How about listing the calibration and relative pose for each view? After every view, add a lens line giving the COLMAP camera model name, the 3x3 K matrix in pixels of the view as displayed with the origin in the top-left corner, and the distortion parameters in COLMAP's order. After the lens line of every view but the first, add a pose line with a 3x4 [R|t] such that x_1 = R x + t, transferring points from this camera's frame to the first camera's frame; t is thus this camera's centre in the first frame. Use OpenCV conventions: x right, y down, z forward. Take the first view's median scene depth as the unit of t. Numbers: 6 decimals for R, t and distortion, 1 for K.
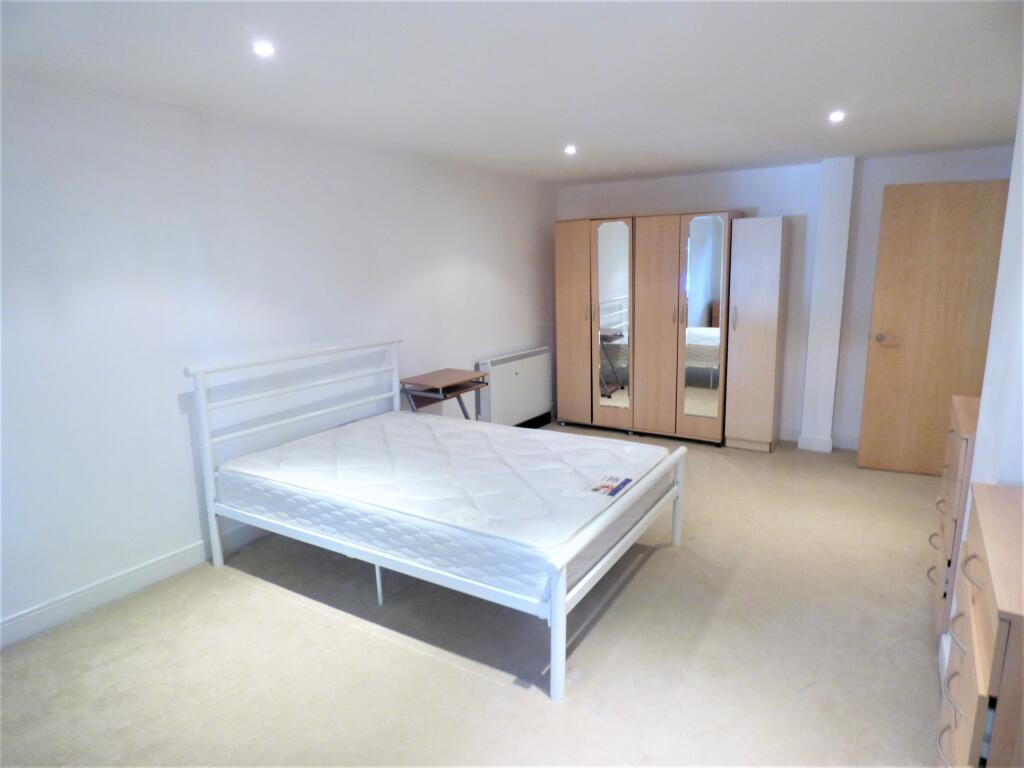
lens RADIAL K [[617.9, 0, 512.0], [0, 617.9, 384.0], [0, 0, 1]] dist [-0.002766, -0.000436]
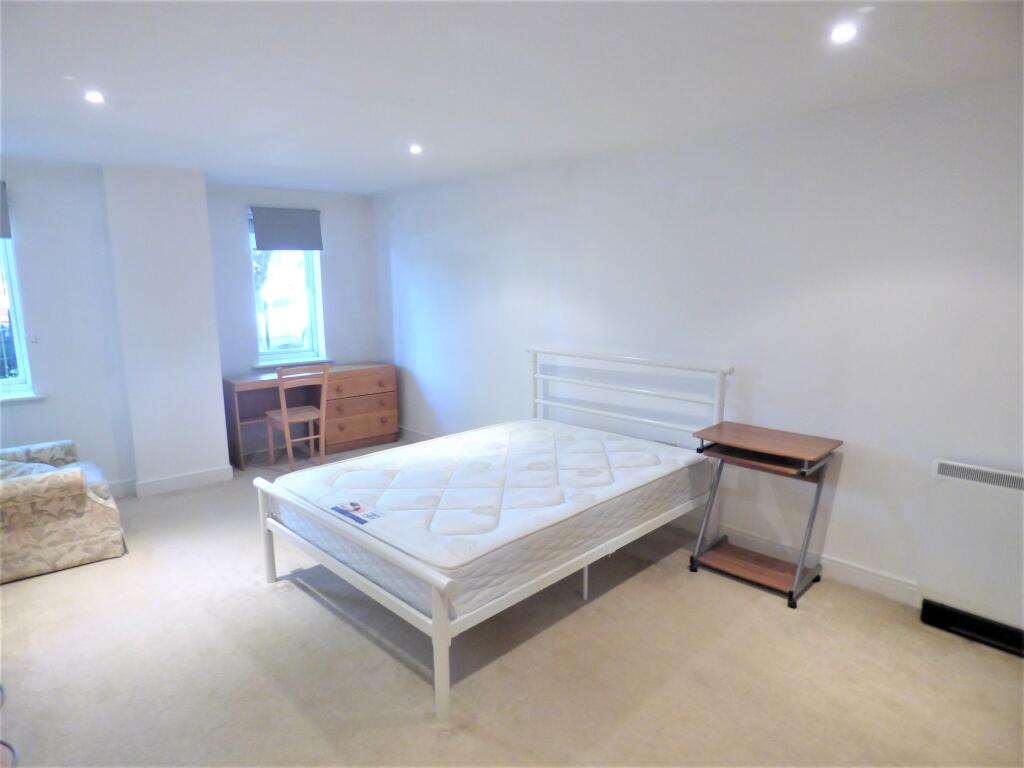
lens RADIAL K [[608.9, 0, 512.0], [0, 608.9, 384.0], [0, 0, 1]] dist [-0.006032, -0.000988]
pose [[-0.233830, 0.183902, -0.954727, 0.931631], [-0.171714, 0.958703, 0.226724, -0.272687], [0.956994, 0.216955, -0.192595, 1.307863]]
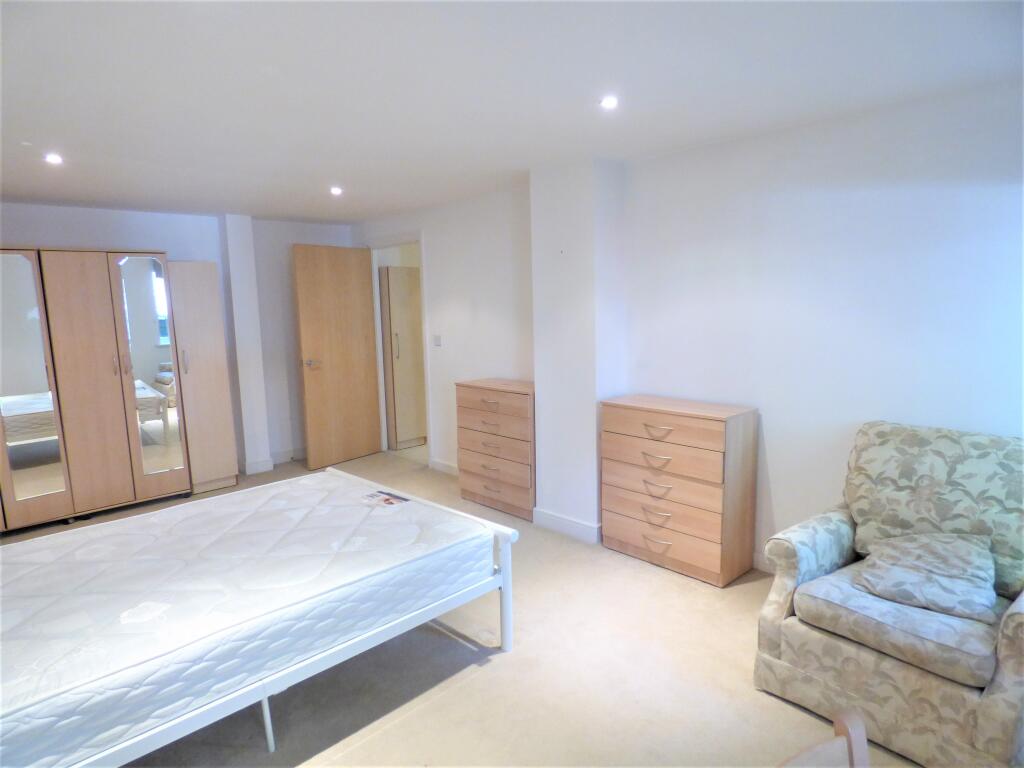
lens RADIAL K [[608.9, 0, 512.0], [0, 608.9, 384.0], [0, 0, 1]] dist [-0.006032, -0.000988]
pose [[0.247880, -0.126107, 0.960548, -0.763882], [0.204642, 0.975935, 0.075317, -0.066685], [-0.946930, 0.177898, 0.267722, 0.439741]]
